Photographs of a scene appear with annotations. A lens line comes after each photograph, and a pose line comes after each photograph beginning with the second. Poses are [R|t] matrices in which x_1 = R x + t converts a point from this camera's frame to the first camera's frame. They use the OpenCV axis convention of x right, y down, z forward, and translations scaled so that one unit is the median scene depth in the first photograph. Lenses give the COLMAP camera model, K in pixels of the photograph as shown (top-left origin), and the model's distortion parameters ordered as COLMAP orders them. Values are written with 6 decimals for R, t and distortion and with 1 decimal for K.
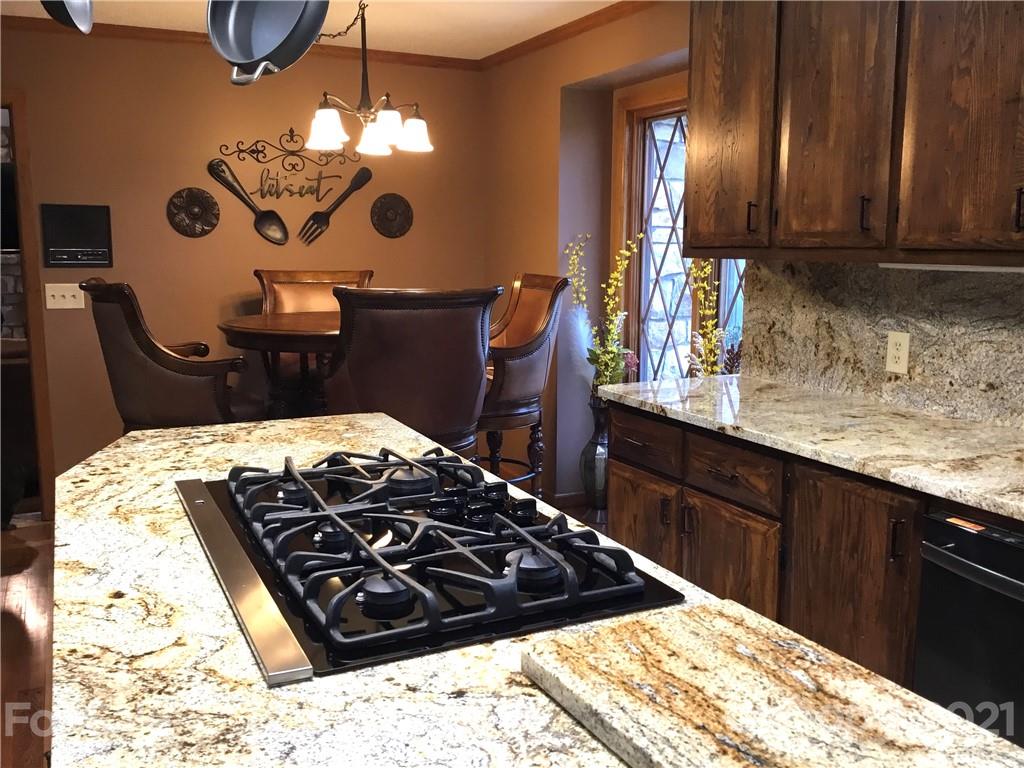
lens RADIAL K [[918.6, 0, 512.0], [0, 918.6, 380.1], [0, 0, 1]] dist [0.060833, -0.020169]
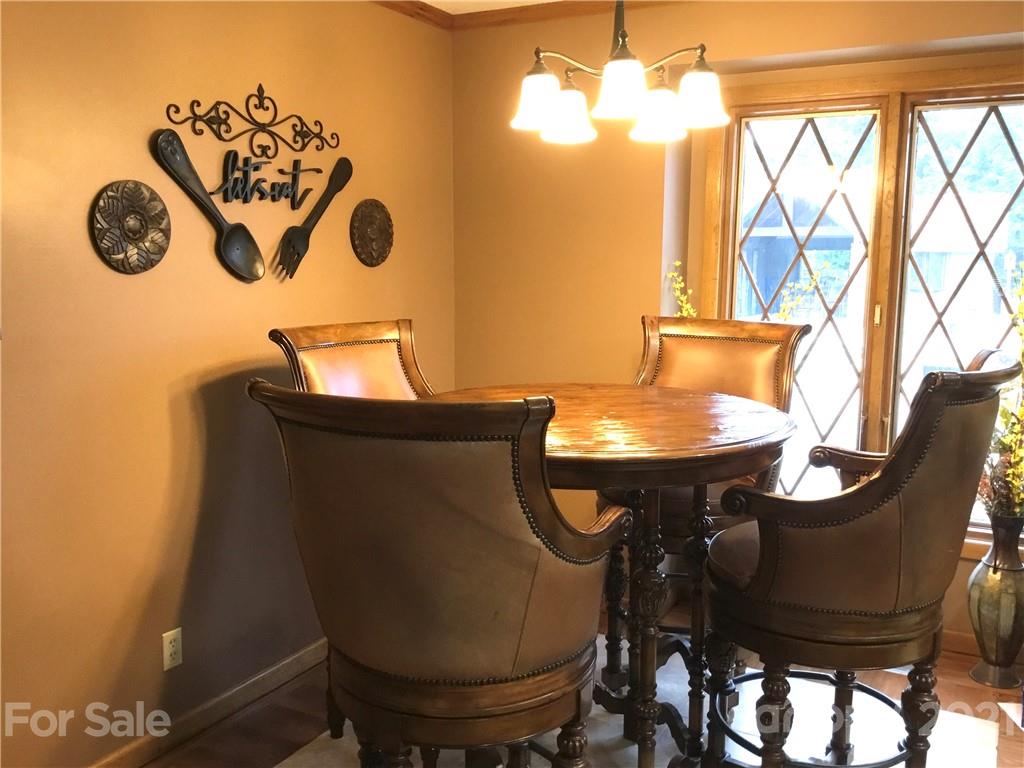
lens RADIAL K [[918.6, 0, 512.5], [0, 918.6, 376.1], [0, 0, 1]] dist [0.060833, -0.020169]
pose [[0.801108, -0.087826, 0.592042, -0.476187], [0.091693, 0.995507, 0.023605, -0.086659], [-0.591455, 0.035376, 0.805562, 0.434952]]
